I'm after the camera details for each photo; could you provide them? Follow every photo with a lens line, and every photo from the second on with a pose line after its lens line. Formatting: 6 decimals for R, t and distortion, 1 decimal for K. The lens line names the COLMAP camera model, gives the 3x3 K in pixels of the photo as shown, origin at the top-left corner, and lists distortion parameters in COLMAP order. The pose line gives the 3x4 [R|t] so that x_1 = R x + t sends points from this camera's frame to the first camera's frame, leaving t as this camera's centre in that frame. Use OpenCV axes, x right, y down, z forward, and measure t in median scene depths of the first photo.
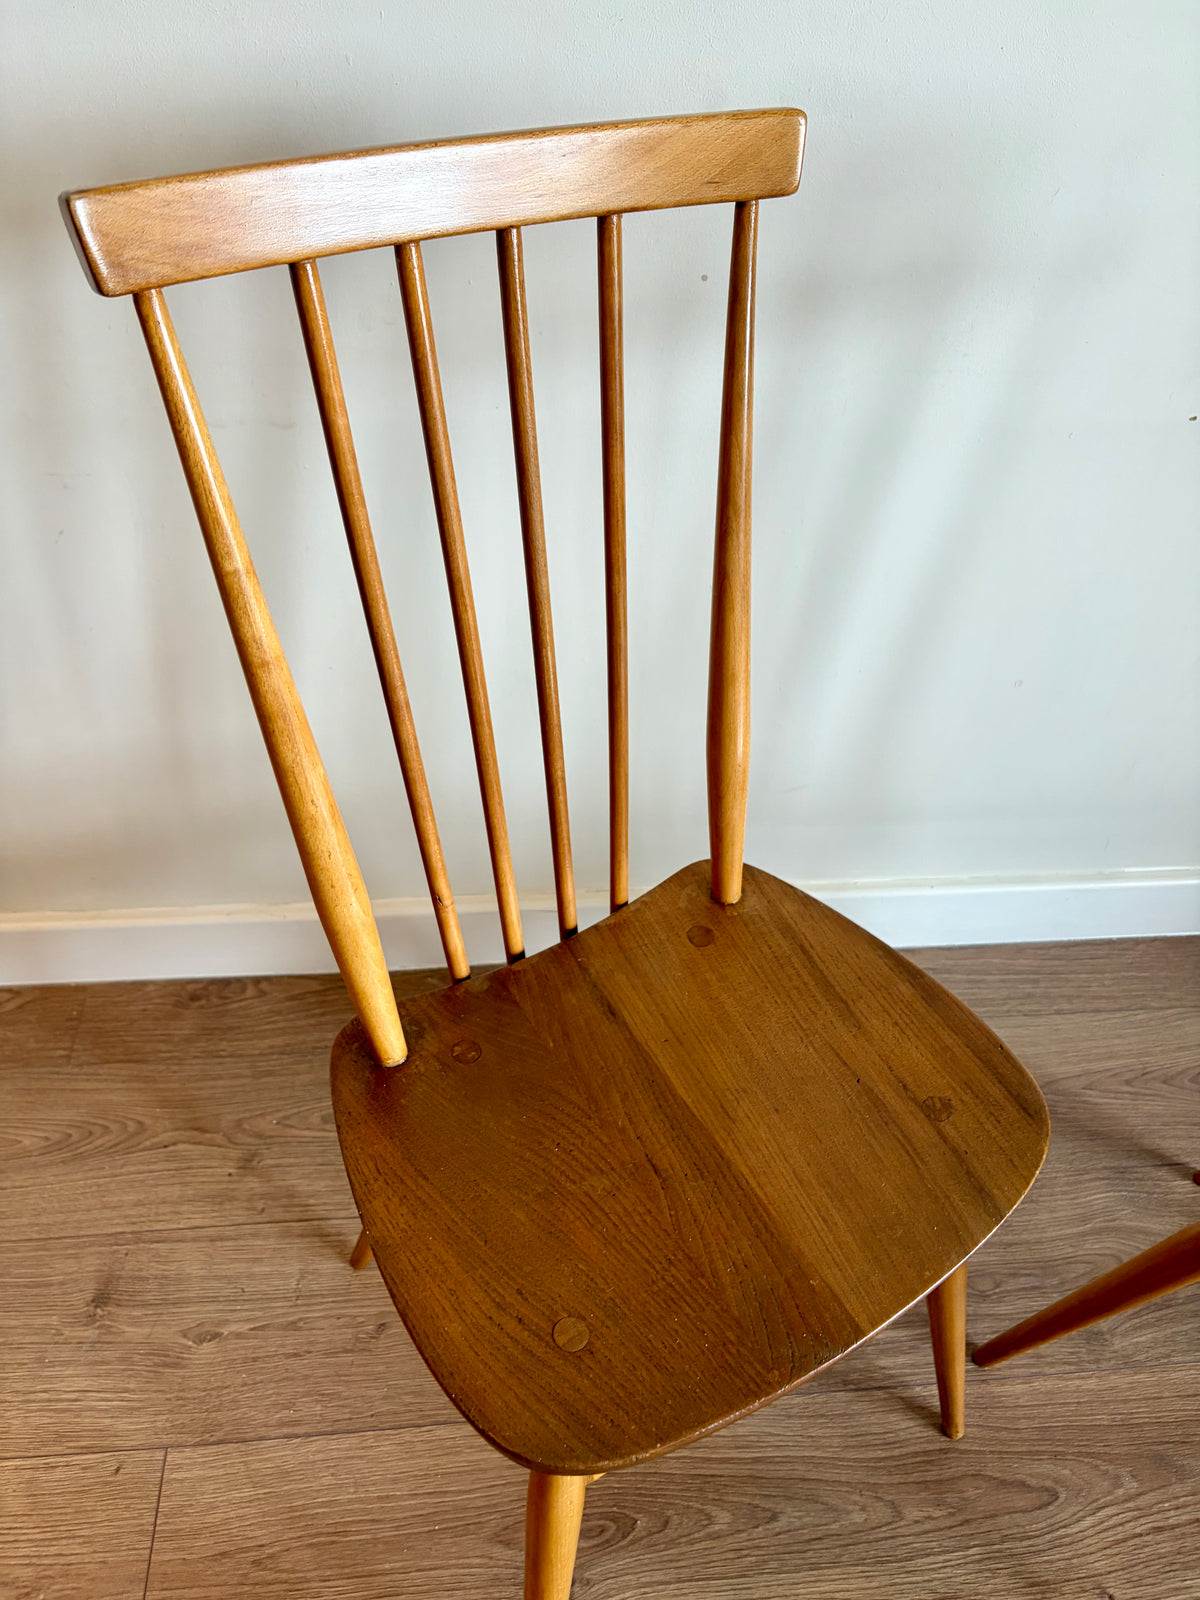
lens RADIAL K [[1202.9, 0, 611.2], [0, 1202.9, 790.1], [0, 0, 1]] dist [0.069604, -0.077998]
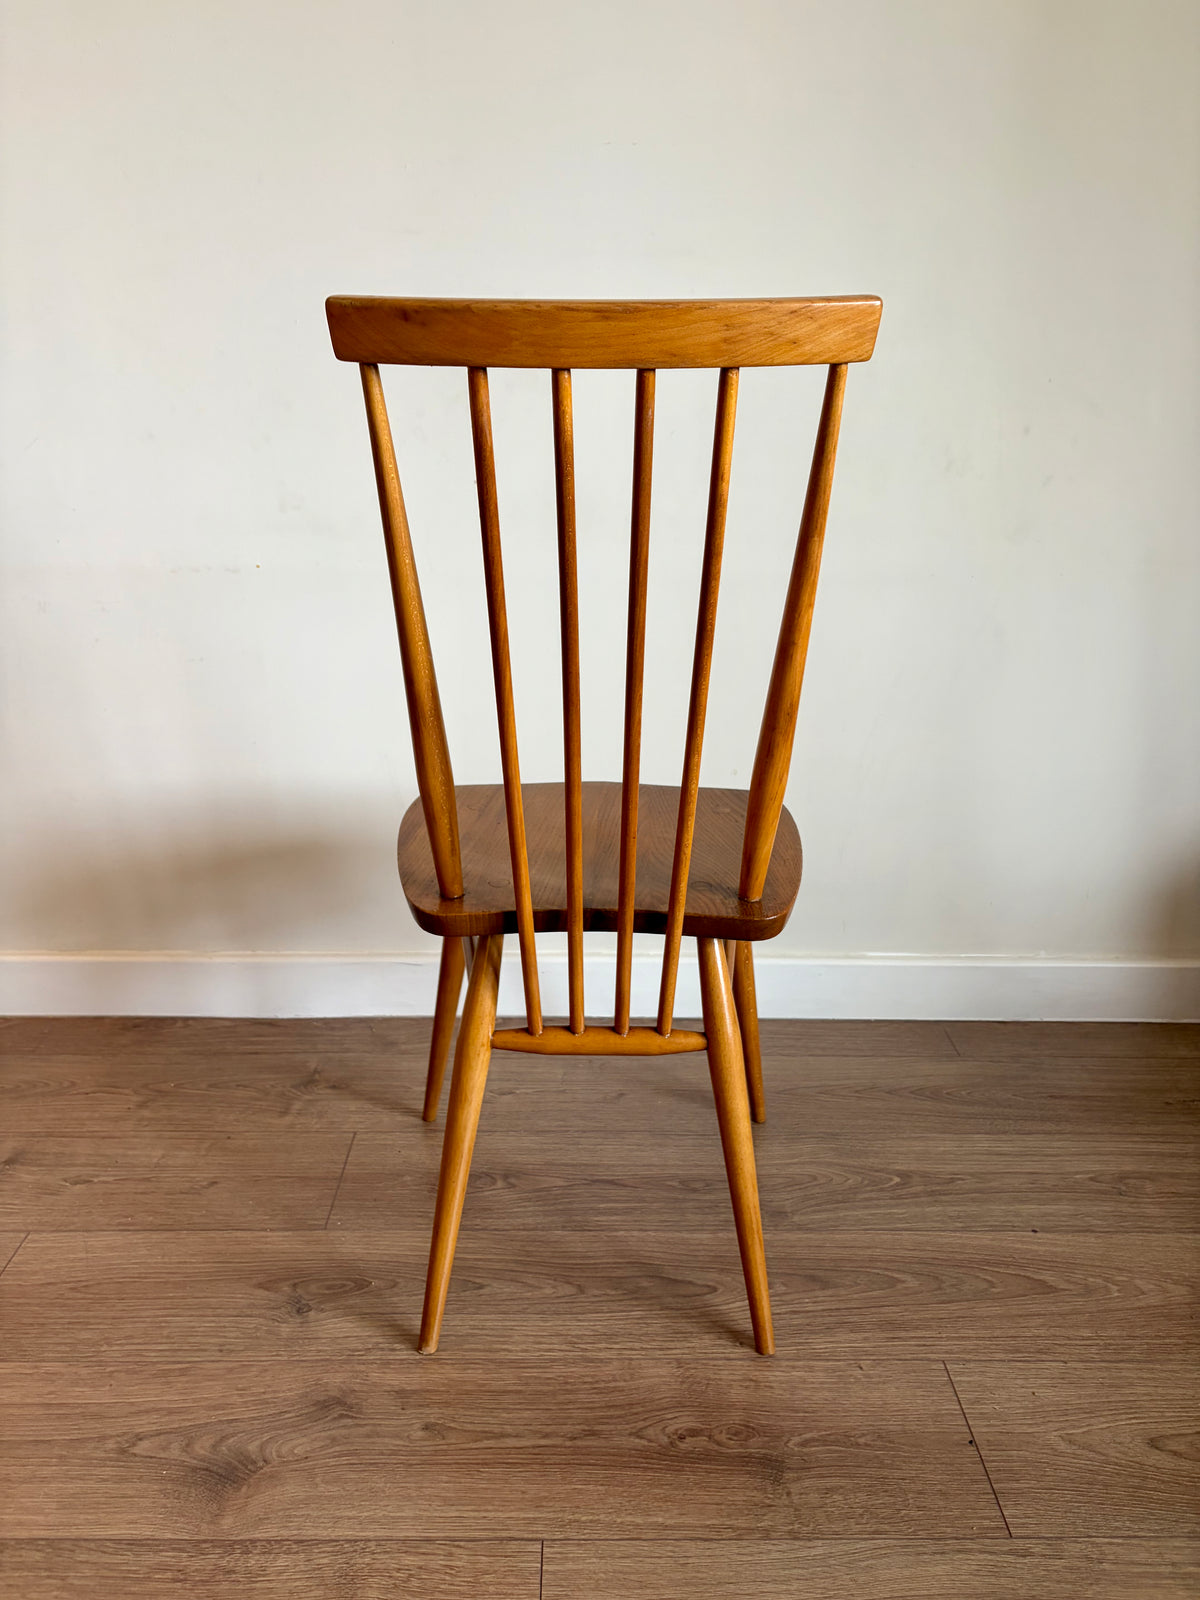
lens RADIAL K [[1202.9, 0, 595.0], [0, 1202.9, 807.2], [0, 0, 1]] dist [0.069604, -0.077998]
pose [[0.995493, -0.010384, -0.094261, 0.347362], [-0.031215, 0.902714, -0.429107, 0.636051], [0.089547, 0.430115, 0.898322, -0.298608]]
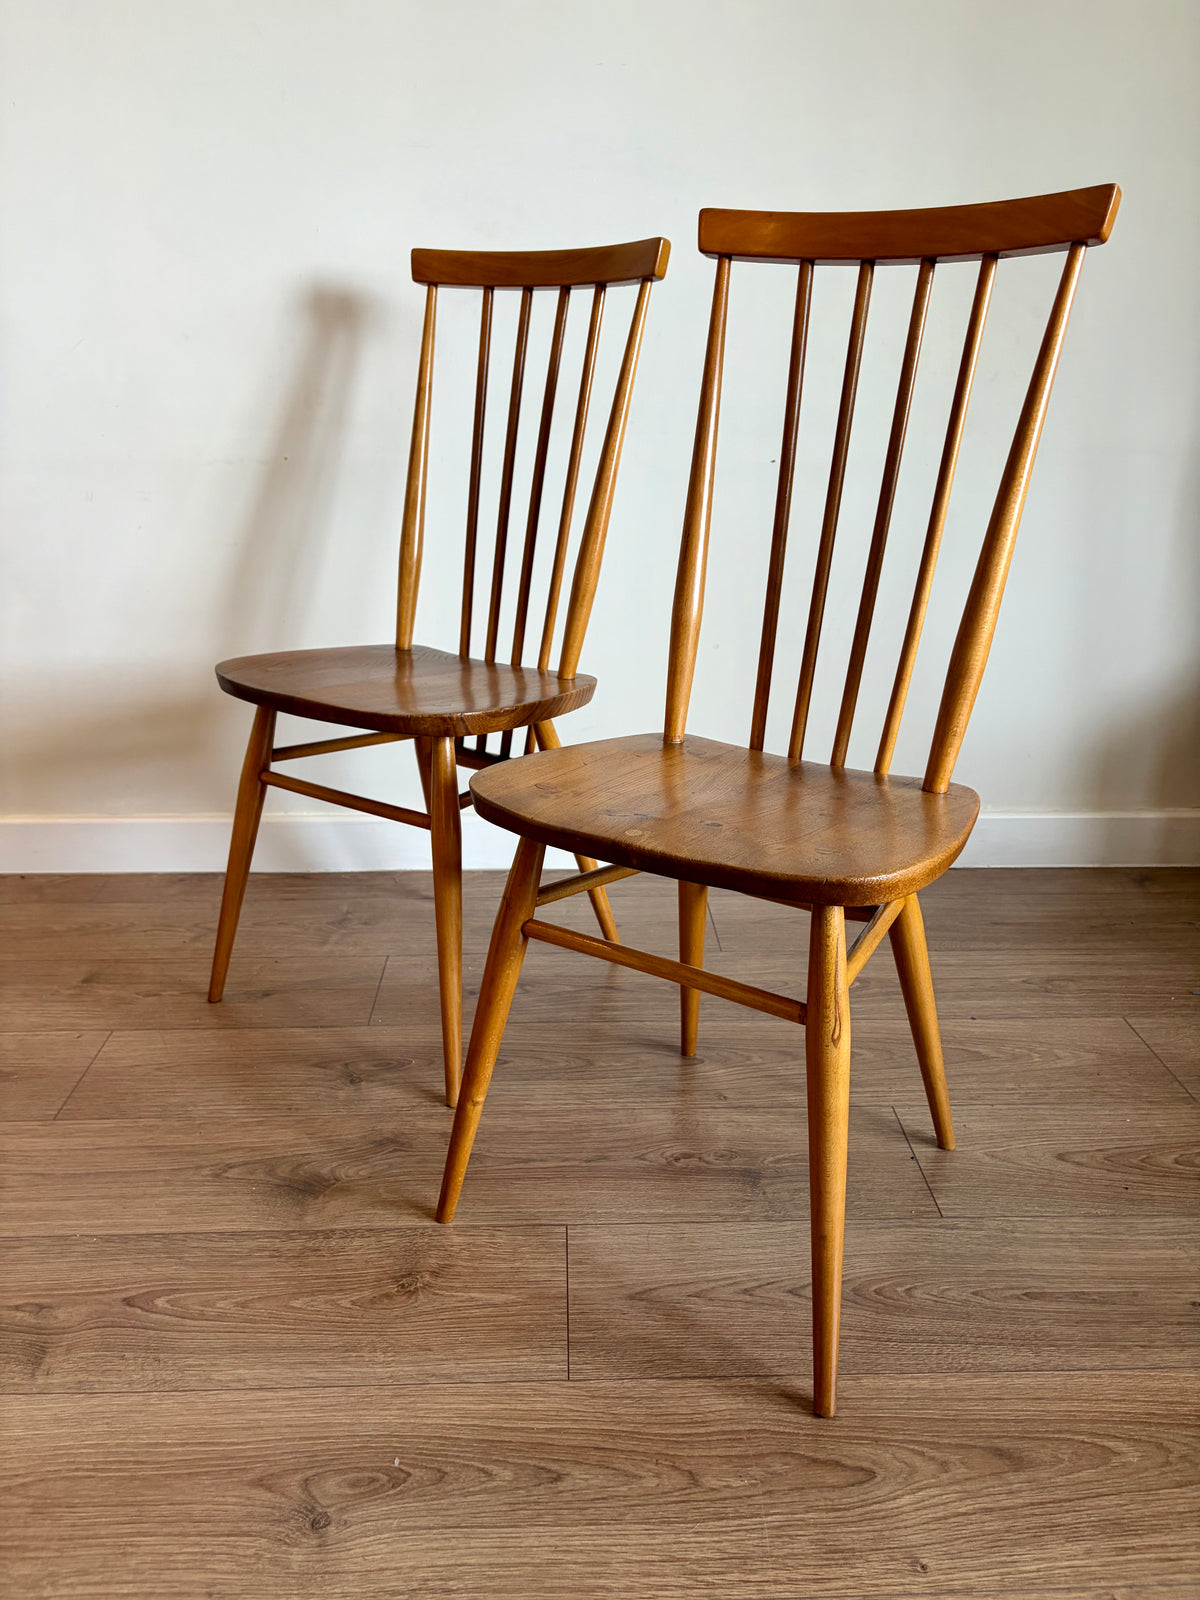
lens RADIAL K [[1202.9, 0, 603.7], [0, 1202.9, 808.3], [0, 0, 1]] dist [0.069604, -0.077998]
pose [[0.997334, -0.016894, -0.070990, 0.337460], [-0.011844, 0.922455, -0.385923, 0.815998], [0.072005, 0.385735, 0.919795, -0.428216]]
